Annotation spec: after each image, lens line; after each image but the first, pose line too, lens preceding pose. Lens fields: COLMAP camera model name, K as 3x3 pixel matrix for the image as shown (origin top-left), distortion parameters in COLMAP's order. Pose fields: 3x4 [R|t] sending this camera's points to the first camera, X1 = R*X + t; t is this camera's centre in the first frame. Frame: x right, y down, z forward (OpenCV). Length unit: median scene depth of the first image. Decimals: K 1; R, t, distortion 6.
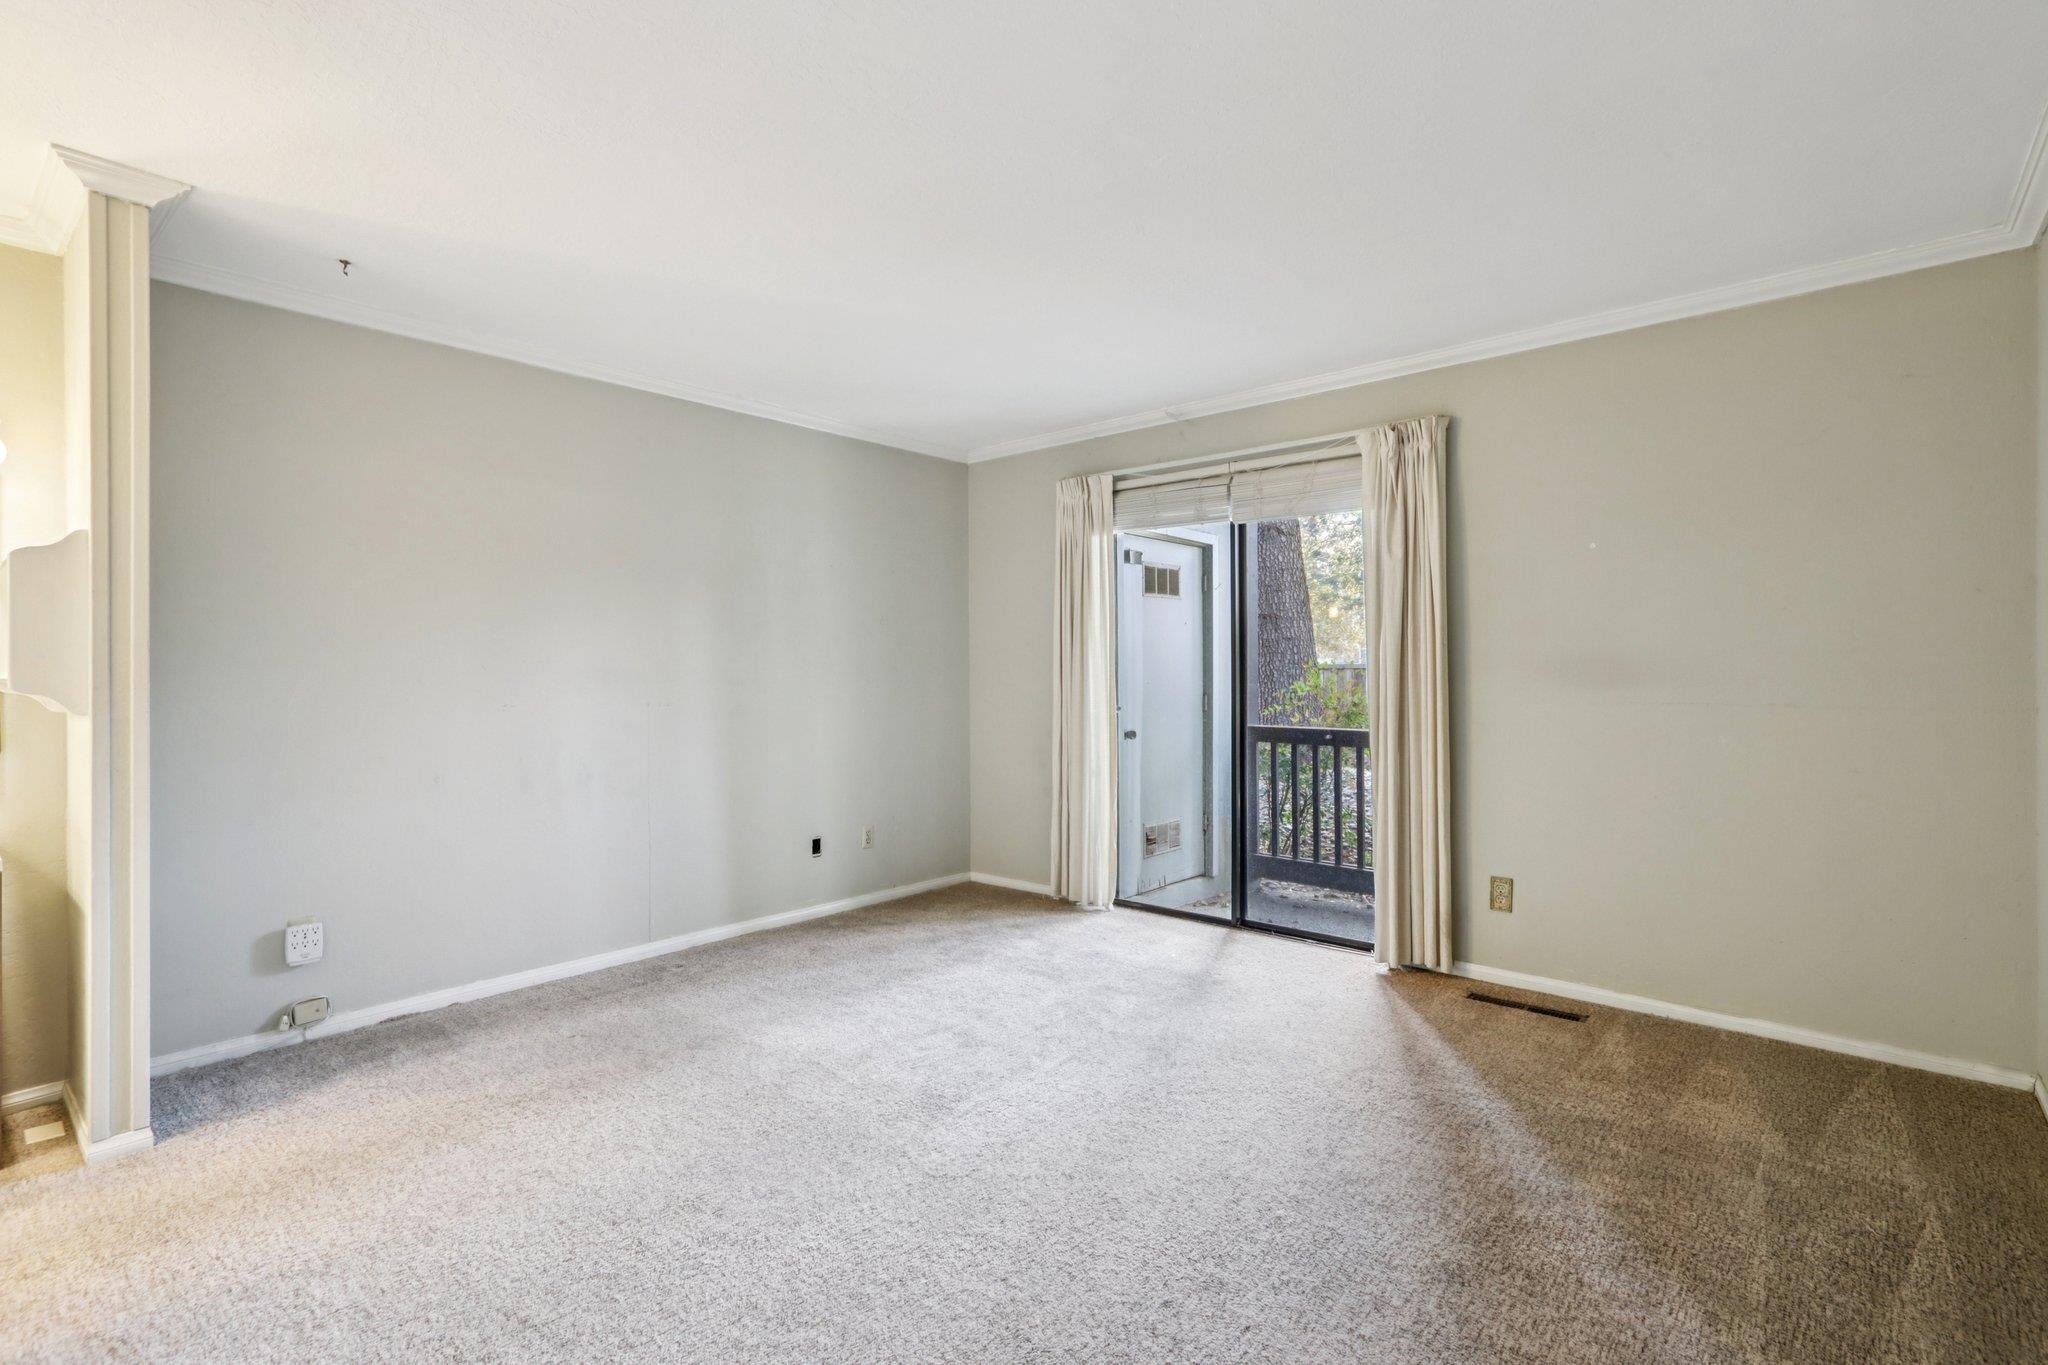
lens RADIAL K [[939.9, 0, 1040.8], [0, 939.9, 676.1], [0, 0, 1]] dist [-0.004608, 0.001798]
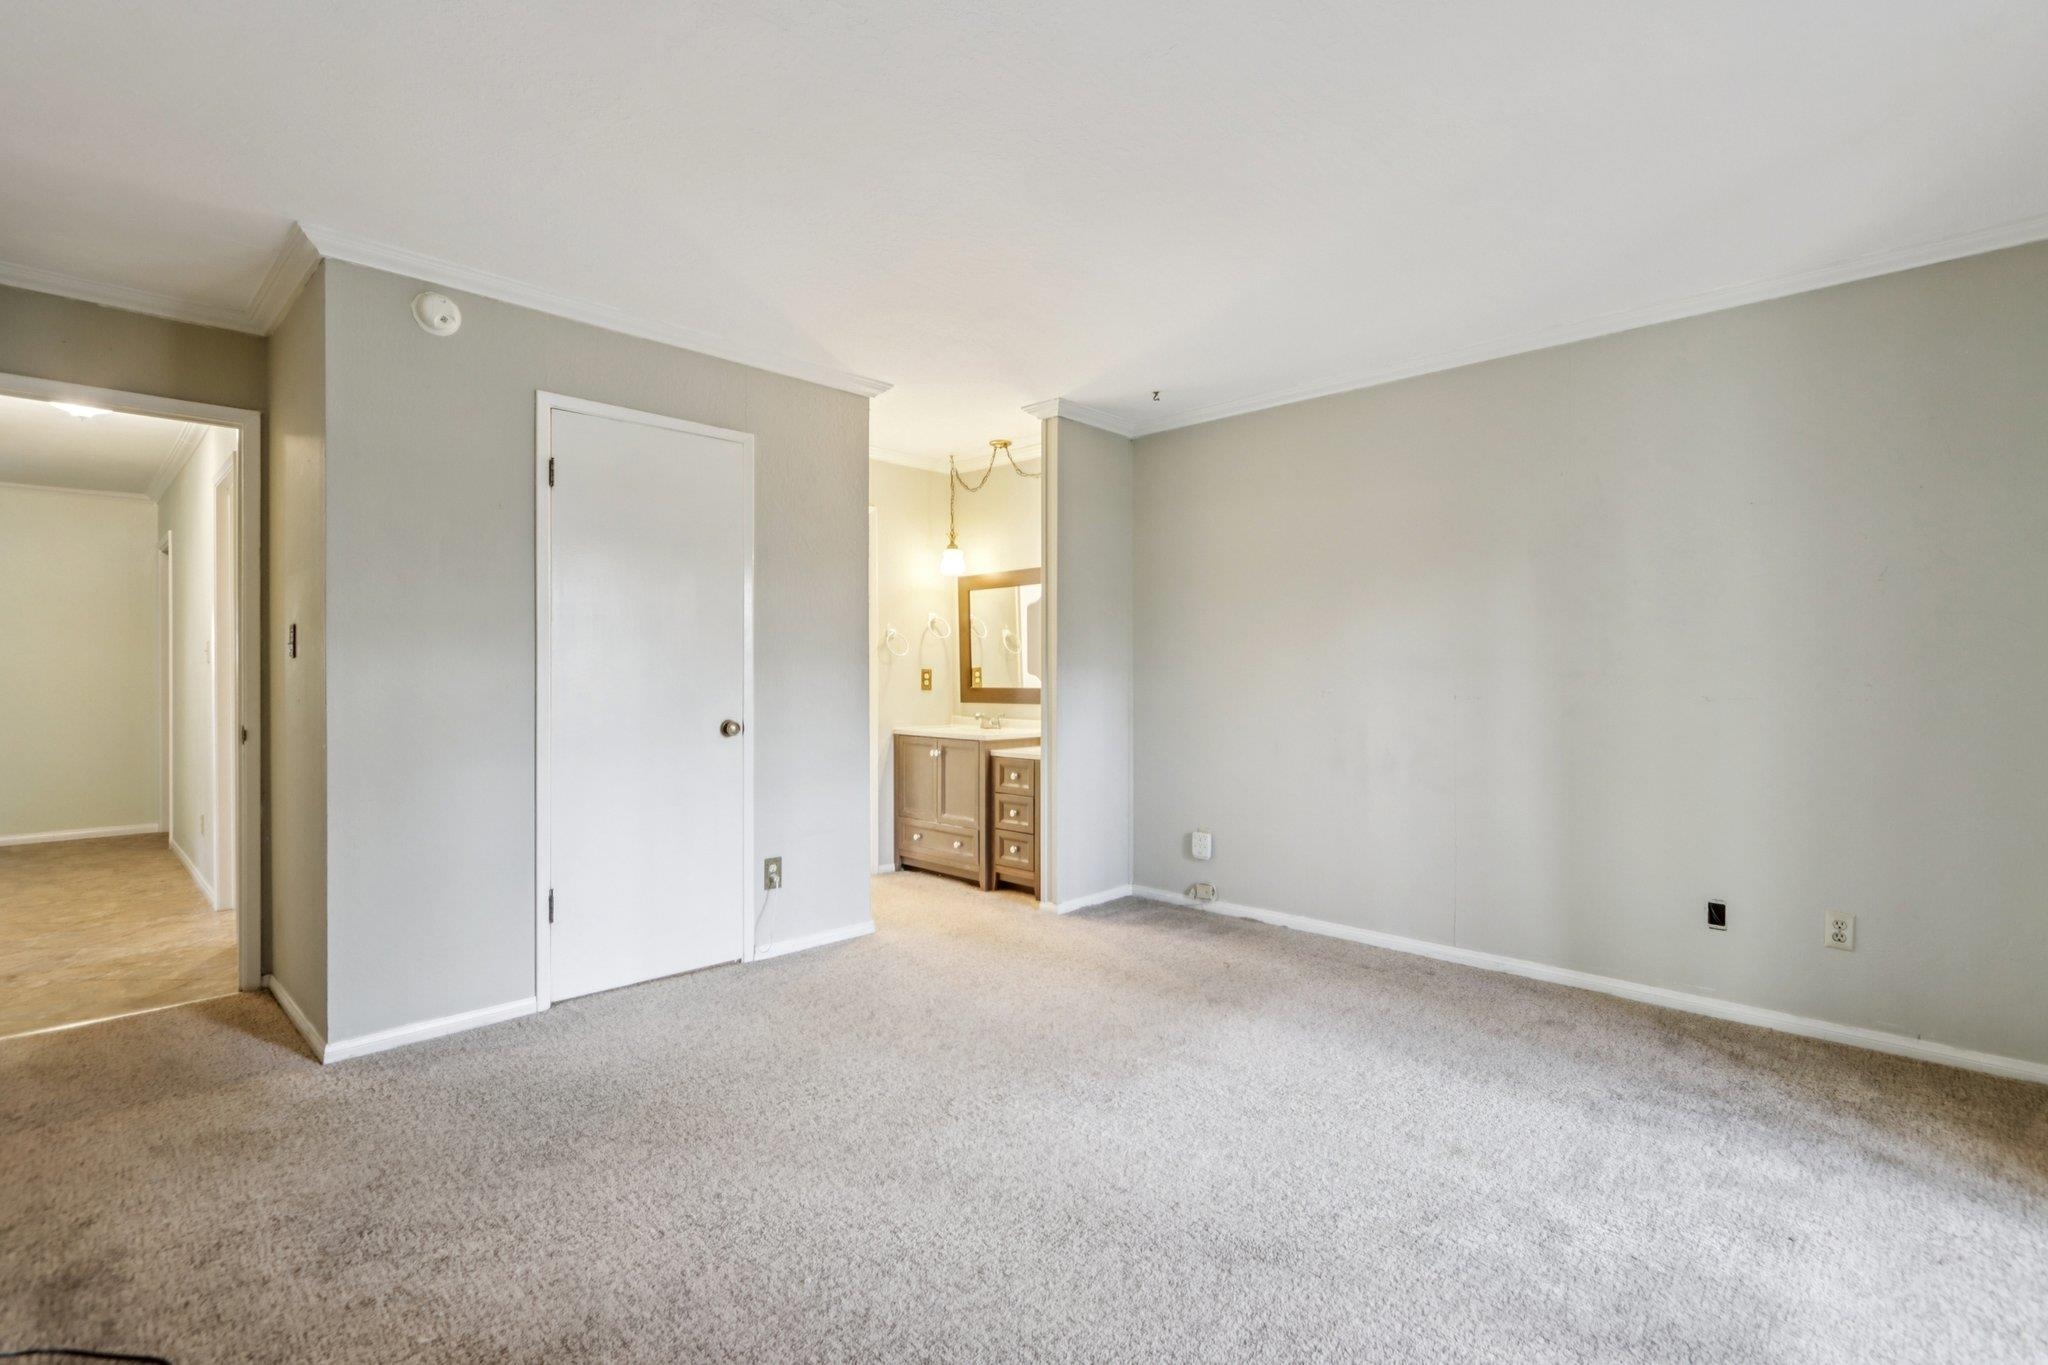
lens RADIAL K [[939.9, 0, 1039.6], [0, 939.9, 677.3], [0, 0, 1]] dist [-0.004608, 0.001798]
pose [[-0.042206, 0.016892, -0.998966, 0.620290], [-0.002244, 0.999853, 0.017002, -0.006019], [0.999106, 0.002959, -0.042162, 0.695745]]
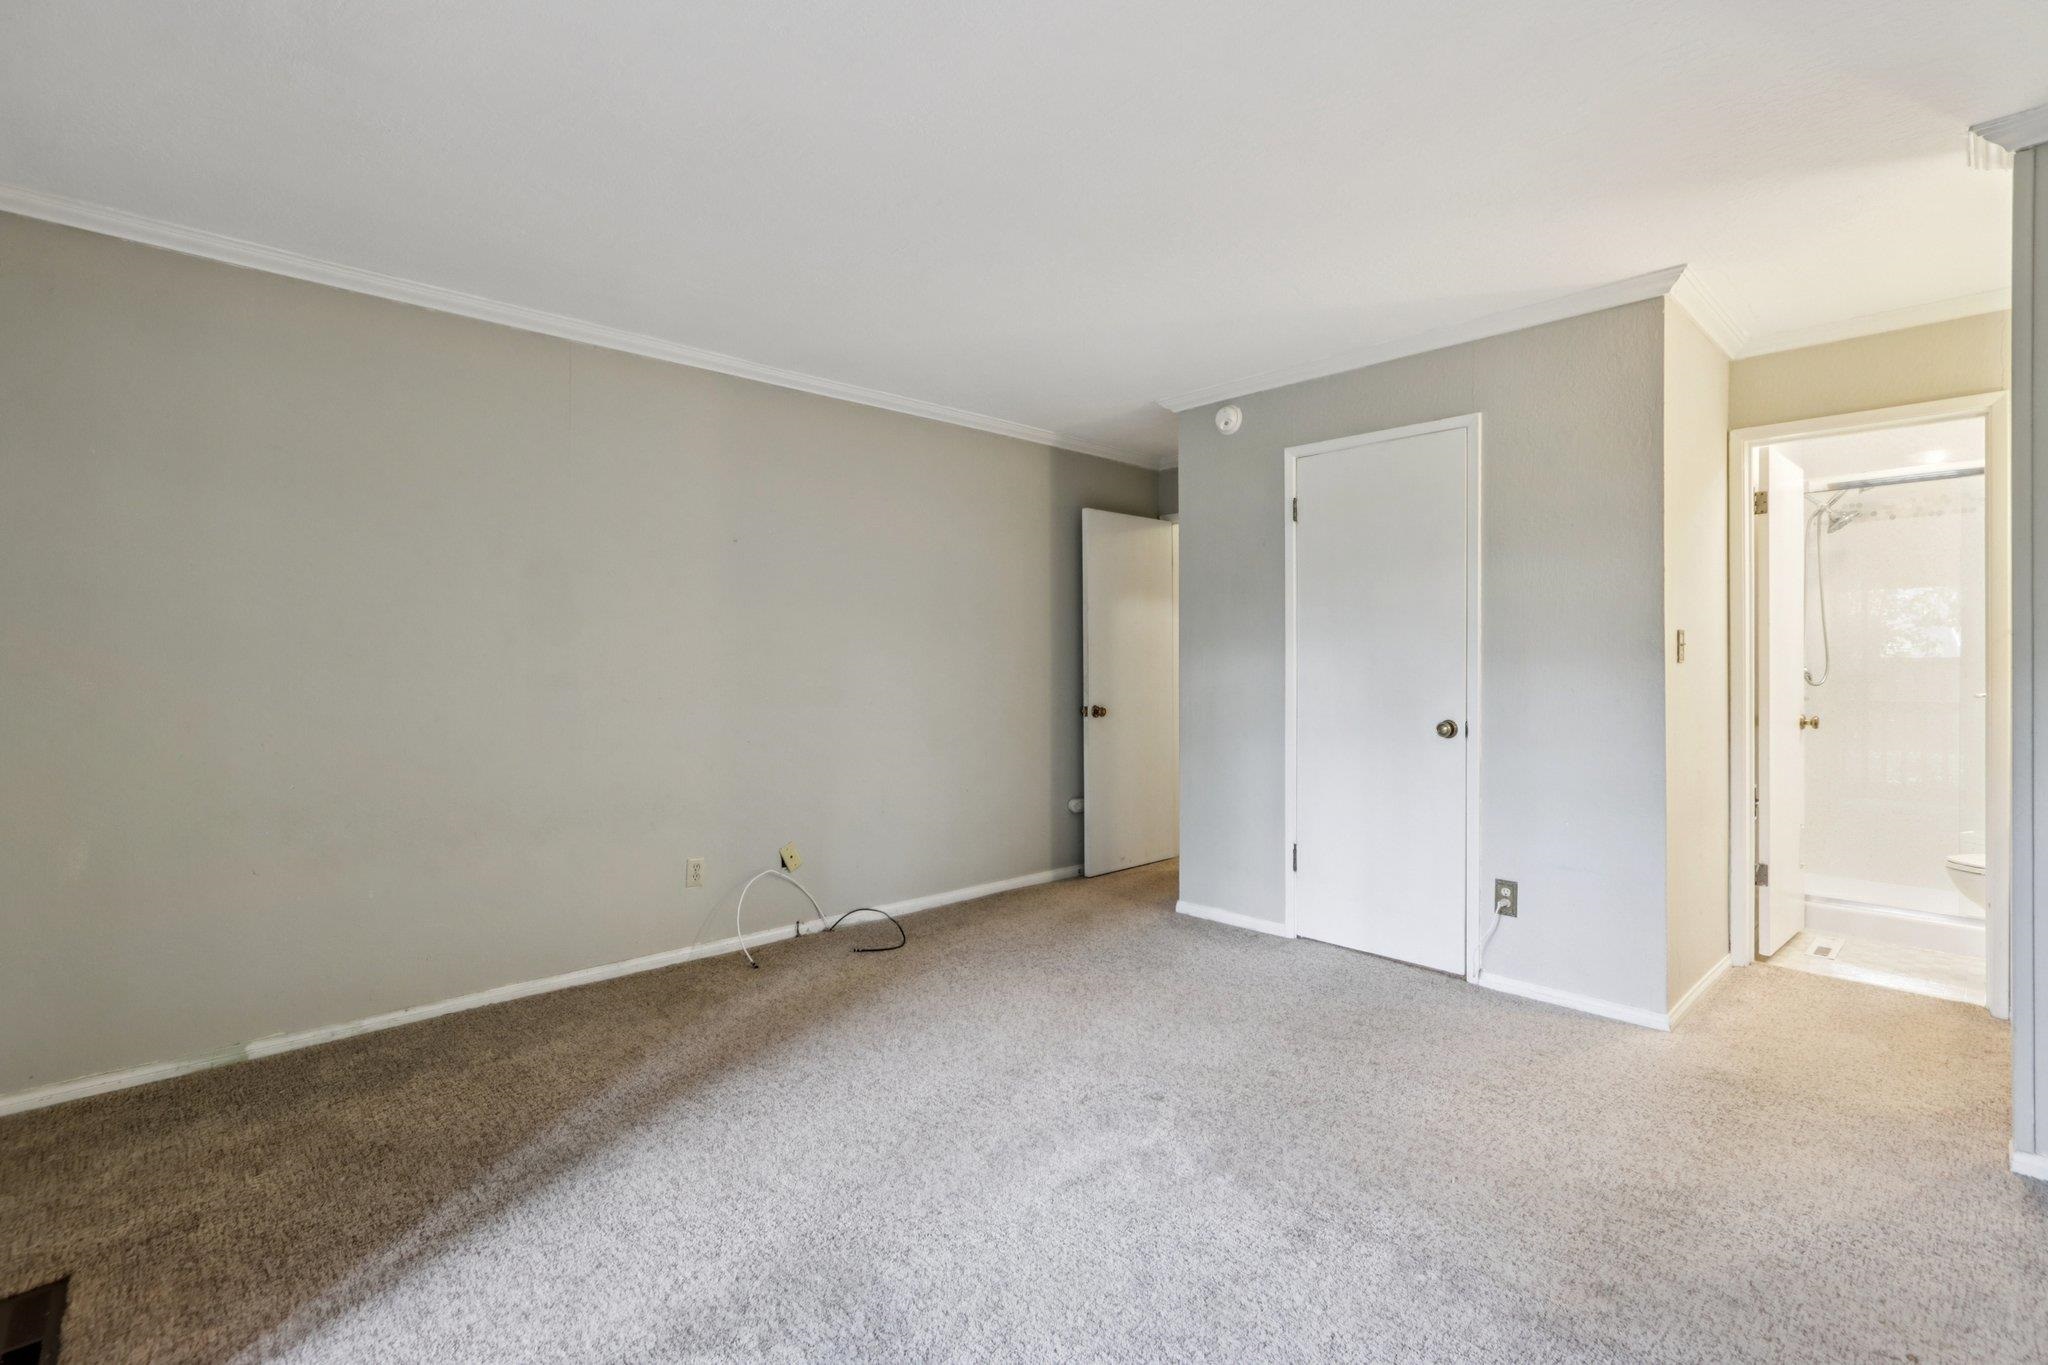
lens RADIAL K [[939.9, 0, 1021.5], [0, 939.9, 672.2], [0, 0, 1]] dist [-0.004608, 0.001798]
pose [[-0.994971, 0.010632, 0.099600, -0.051890], [0.011572, 0.999894, 0.008868, -0.005931], [-0.099495, 0.009976, -0.994988, 1.347858]]
